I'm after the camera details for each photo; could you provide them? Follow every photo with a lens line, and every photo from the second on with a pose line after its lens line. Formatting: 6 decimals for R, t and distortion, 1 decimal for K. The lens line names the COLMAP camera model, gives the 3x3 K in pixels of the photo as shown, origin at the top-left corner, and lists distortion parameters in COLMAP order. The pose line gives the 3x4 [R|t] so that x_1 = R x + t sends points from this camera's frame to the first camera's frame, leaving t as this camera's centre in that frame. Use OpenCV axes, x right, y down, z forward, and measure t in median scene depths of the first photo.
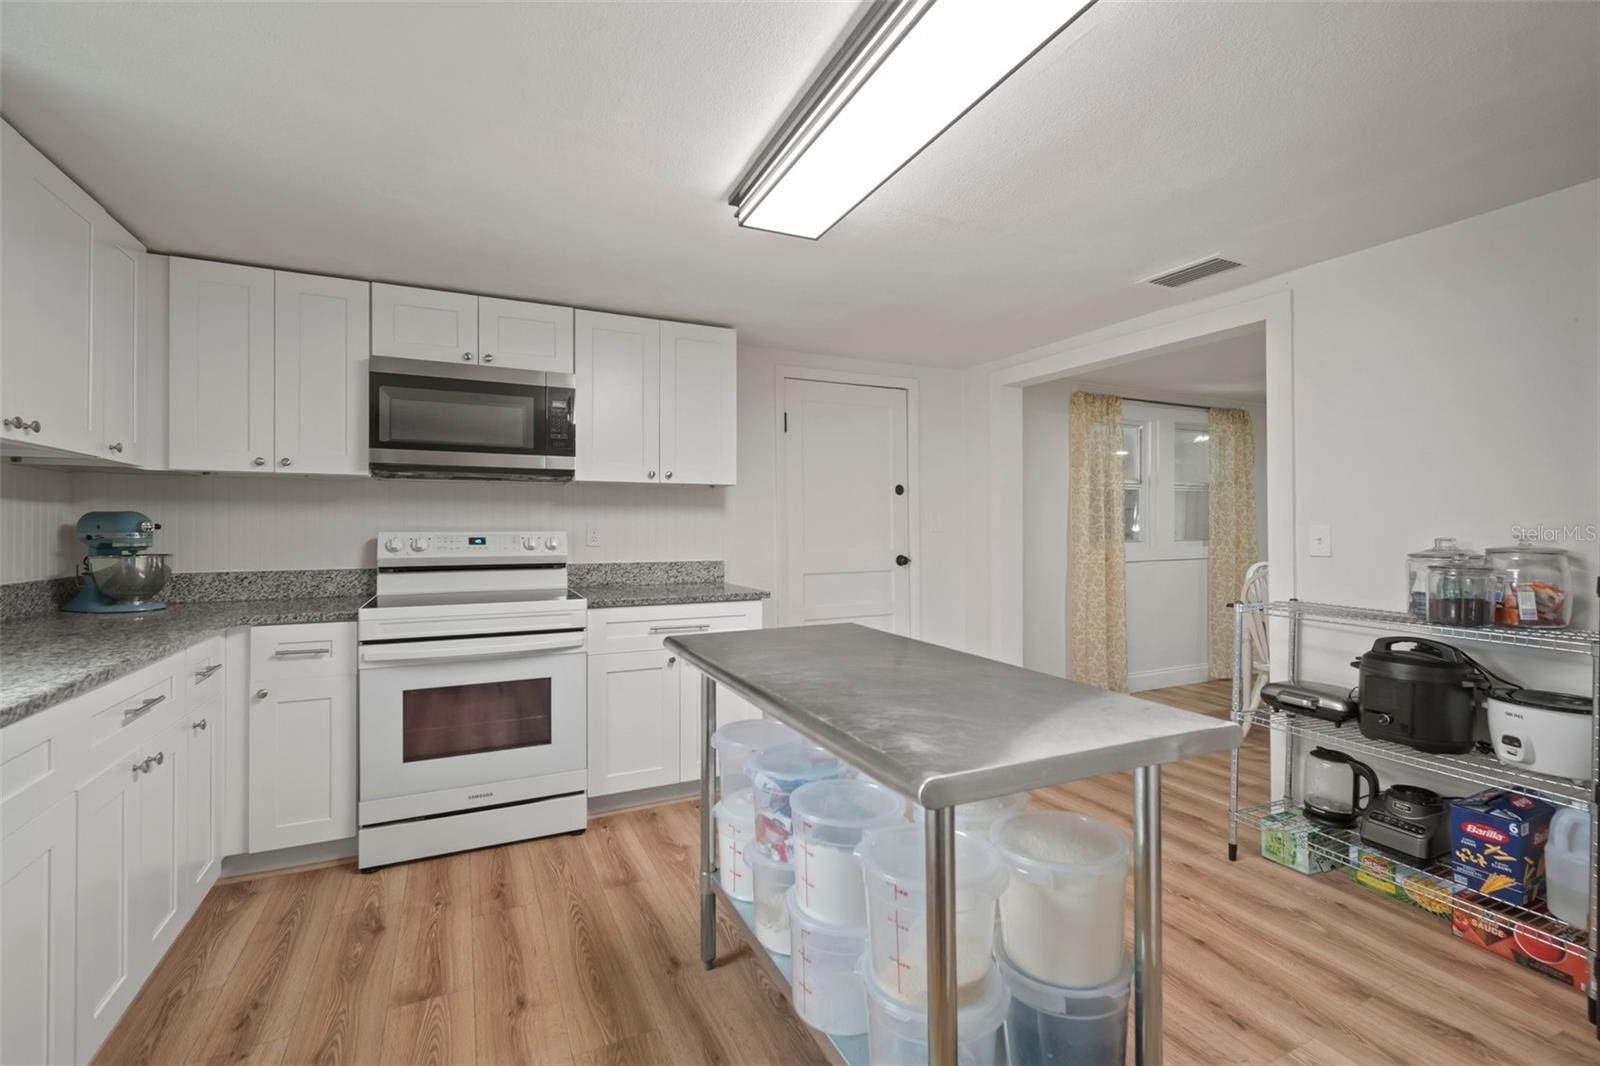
lens RADIAL K [[706.2, 0, 791.2], [0, 706.2, 526.1], [0, 0, 1]] dist [-0.009741, 0.002749]
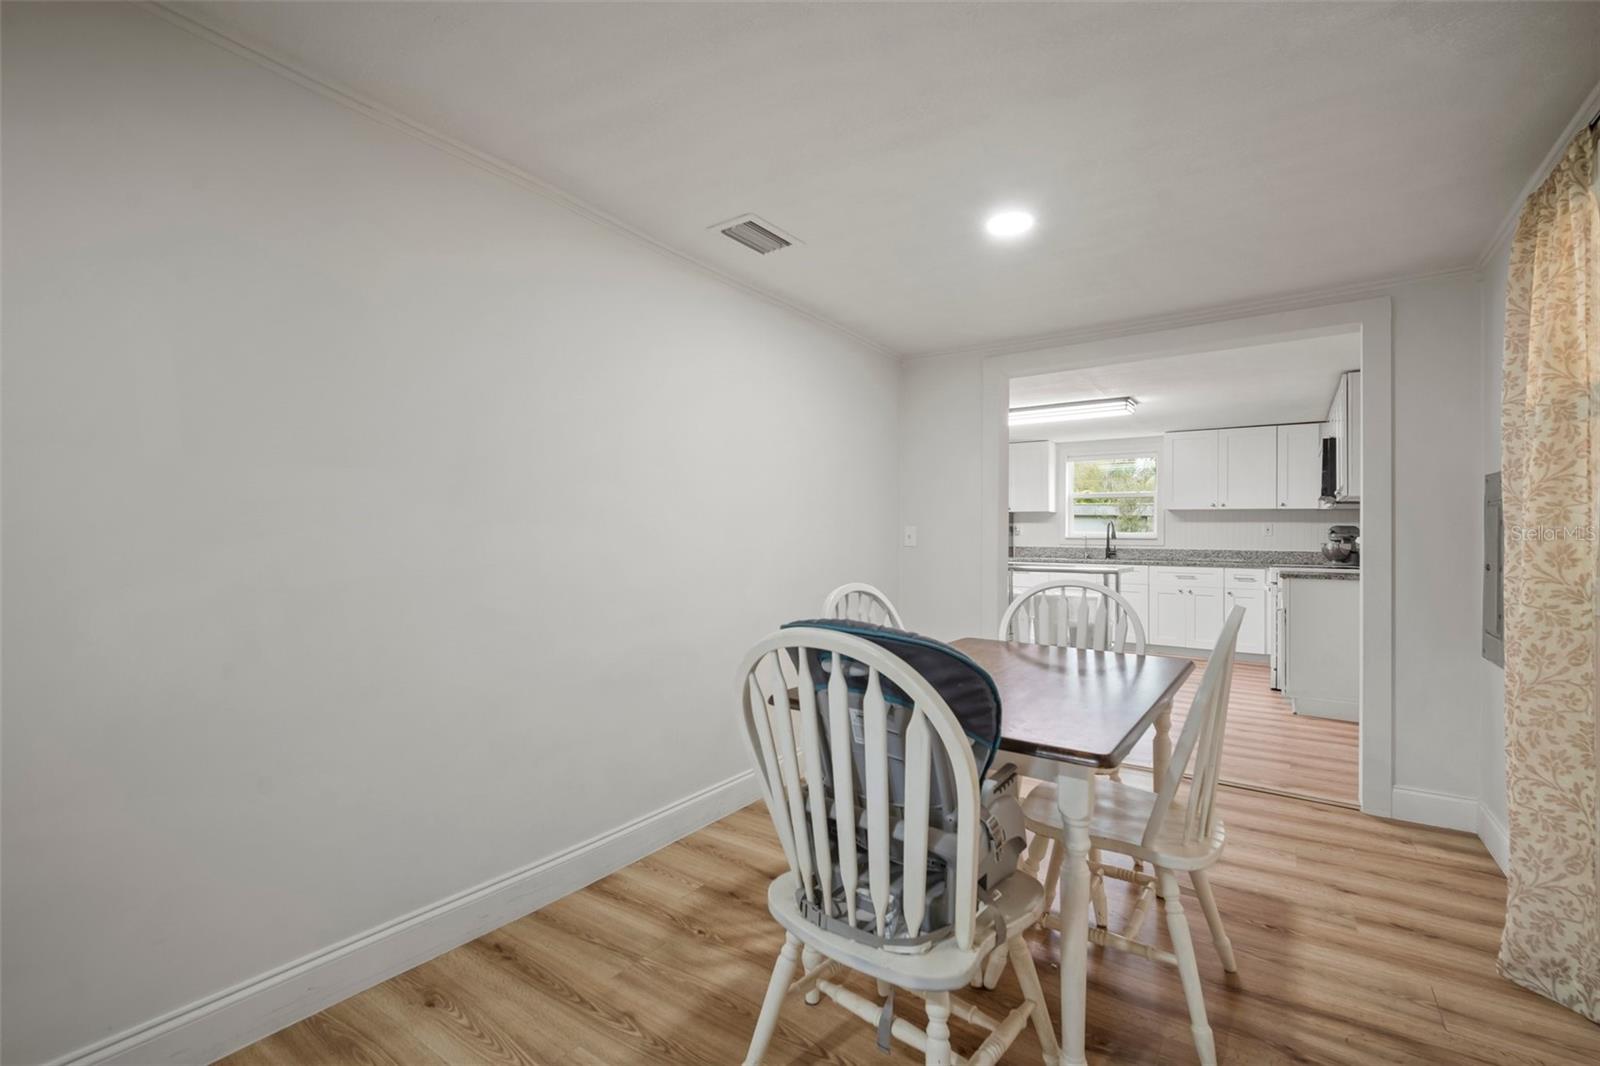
lens RADIAL K [[706.2, 0, 764.0], [0, 706.2, 527.1], [0, 0, 1]] dist [-0.009741, 0.002749]
pose [[-0.877275, -0.013691, -0.479792, 1.746808], [-0.008754, 0.999883, -0.012525, 0.028417], [0.479908, -0.006788, -0.877293, 1.906889]]
